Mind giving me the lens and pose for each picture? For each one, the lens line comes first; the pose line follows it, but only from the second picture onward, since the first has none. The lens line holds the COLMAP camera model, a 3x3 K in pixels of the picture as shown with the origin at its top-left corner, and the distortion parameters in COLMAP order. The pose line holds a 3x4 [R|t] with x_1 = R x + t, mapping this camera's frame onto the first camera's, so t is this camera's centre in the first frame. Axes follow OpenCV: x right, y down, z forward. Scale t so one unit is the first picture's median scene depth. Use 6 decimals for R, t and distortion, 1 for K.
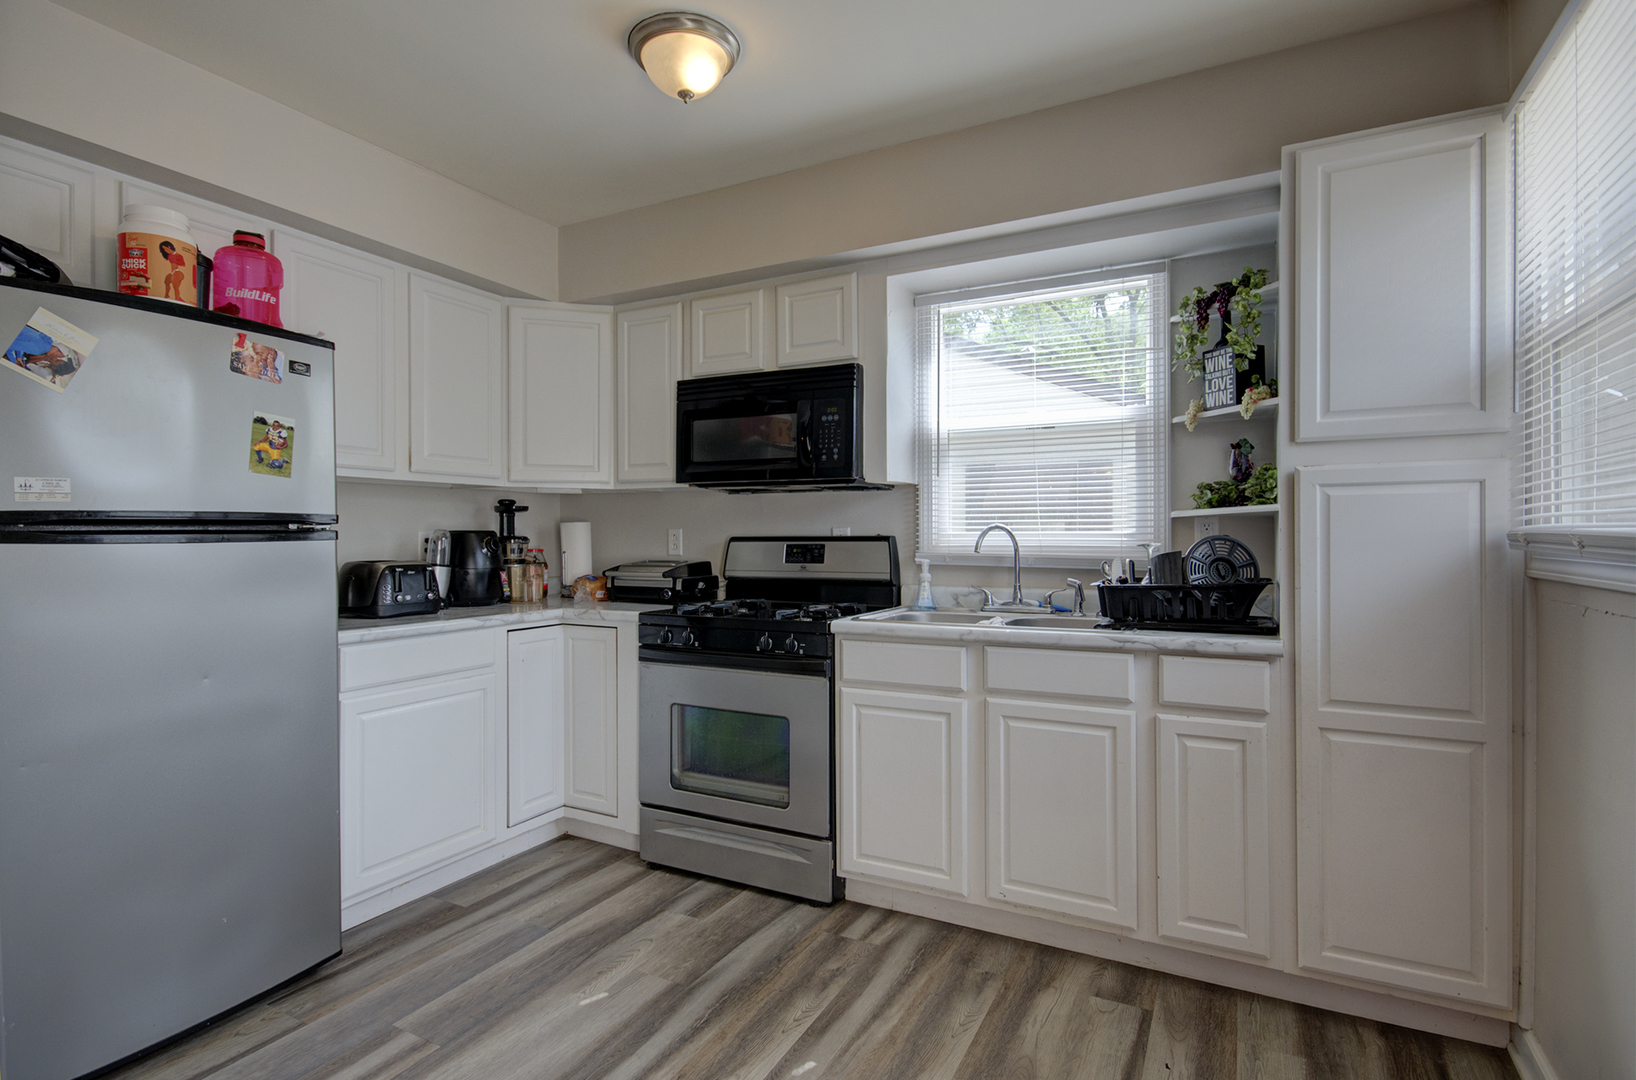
lens RADIAL K [[804.3, 0, 806.2], [0, 804.3, 538.2], [0, 0, 1]] dist [0.006563, -0.001735]
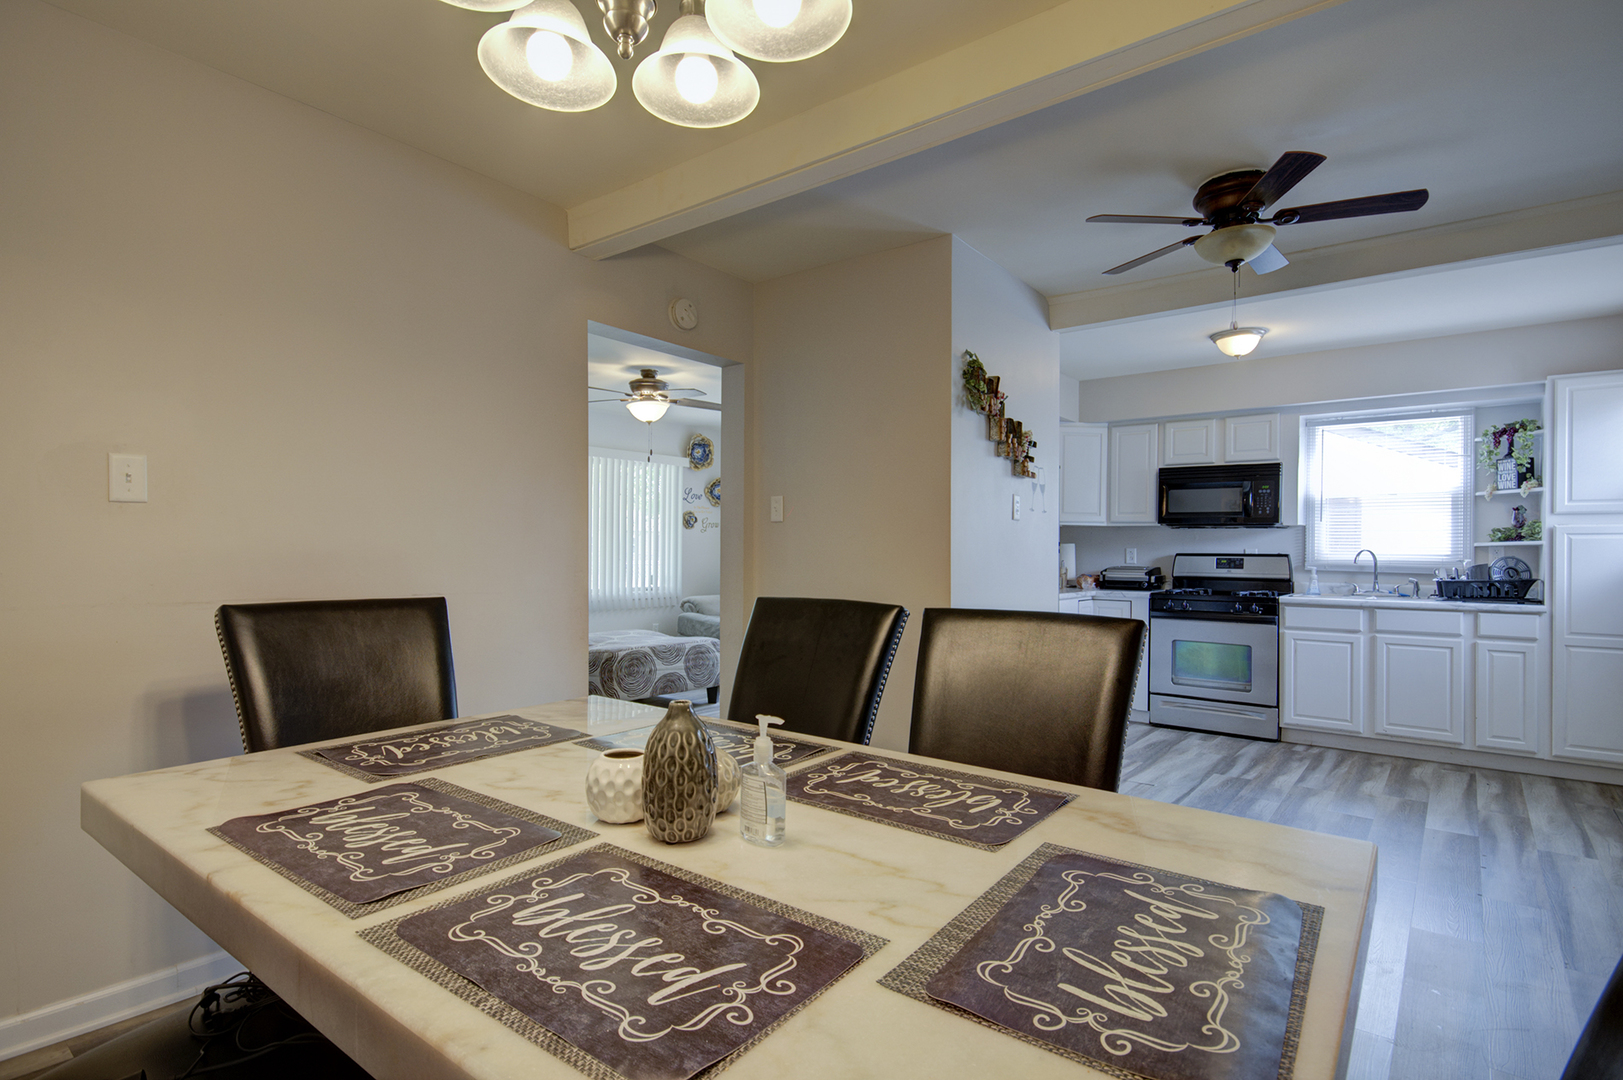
lens RADIAL K [[818.0, 0, 783.5], [0, 818.0, 549.8], [0, 0, 1]] dist [0.003431, -0.004376]
pose [[0.980647, 0.011236, -0.195462, -0.820041], [-0.011622, 0.999932, -0.000827, 0.002749], [0.195440, 0.003083, 0.980711, -1.288022]]
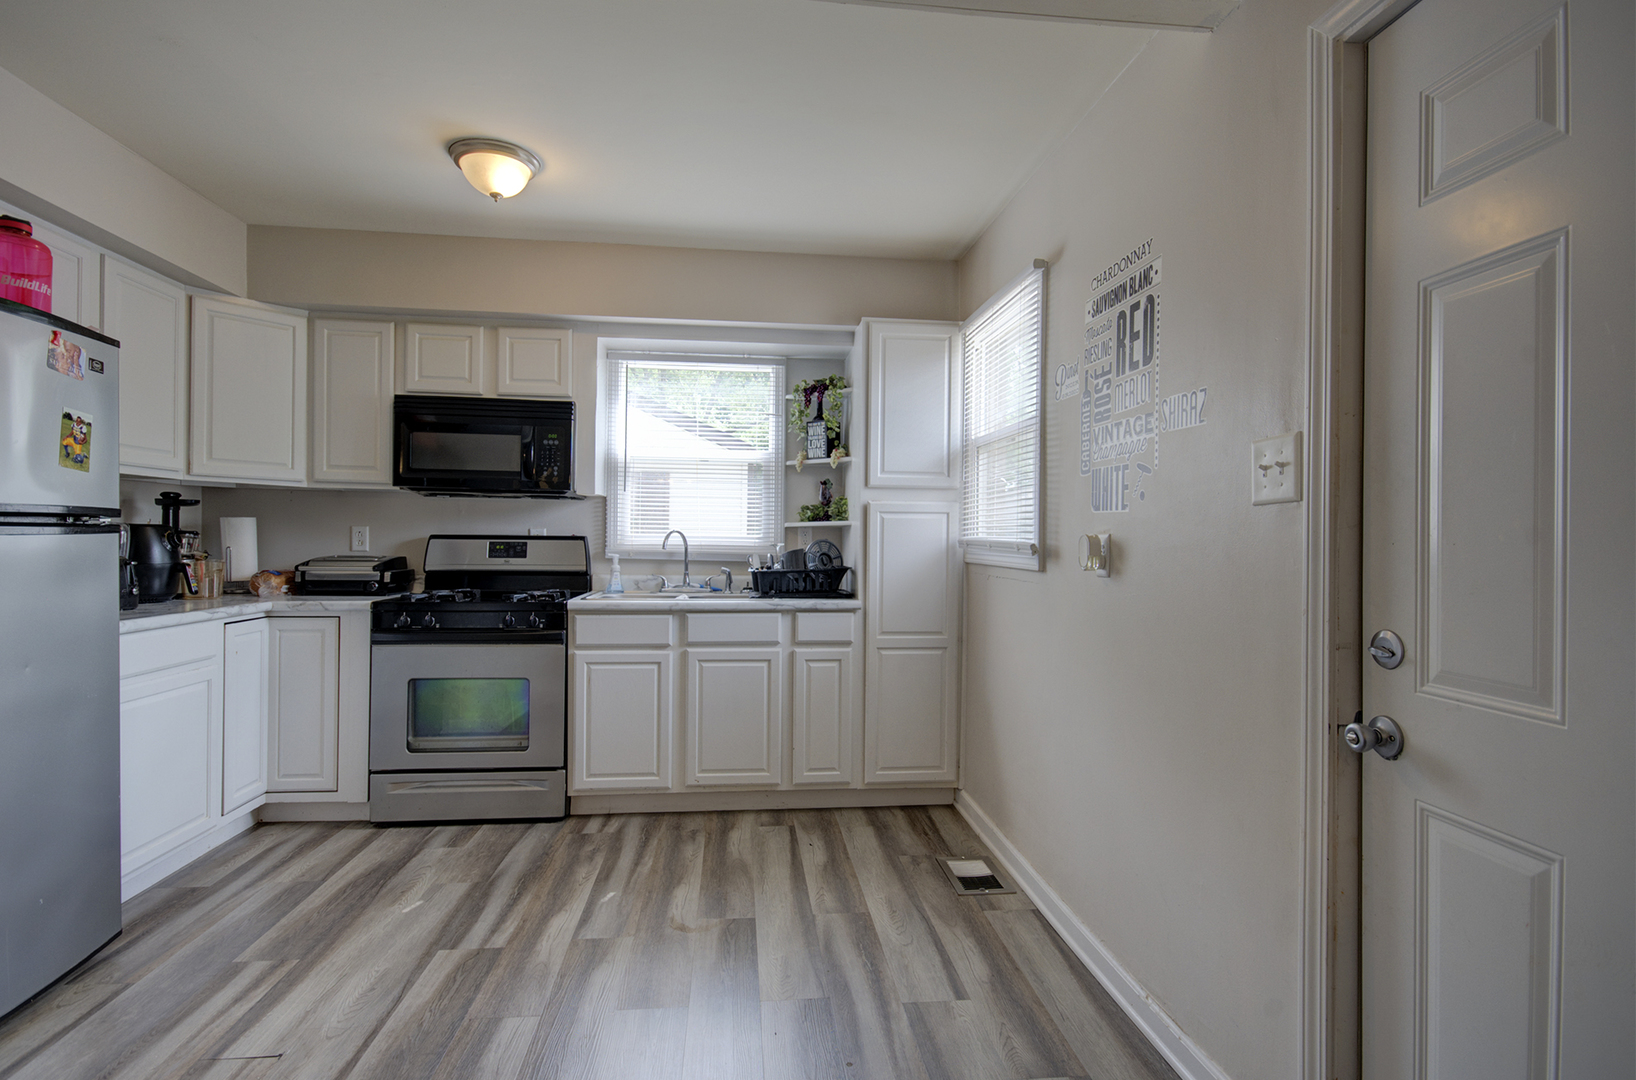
lens RADIAL K [[804.3, 0, 813.4], [0, 804.3, 544.3], [0, 0, 1]] dist [0.006563, -0.001735]
pose [[0.827851, 0.008592, 0.560882, -0.394503], [-0.012895, 0.999910, 0.003716, 0.000712], [-0.560800, -0.010308, 0.827887, -0.323369]]
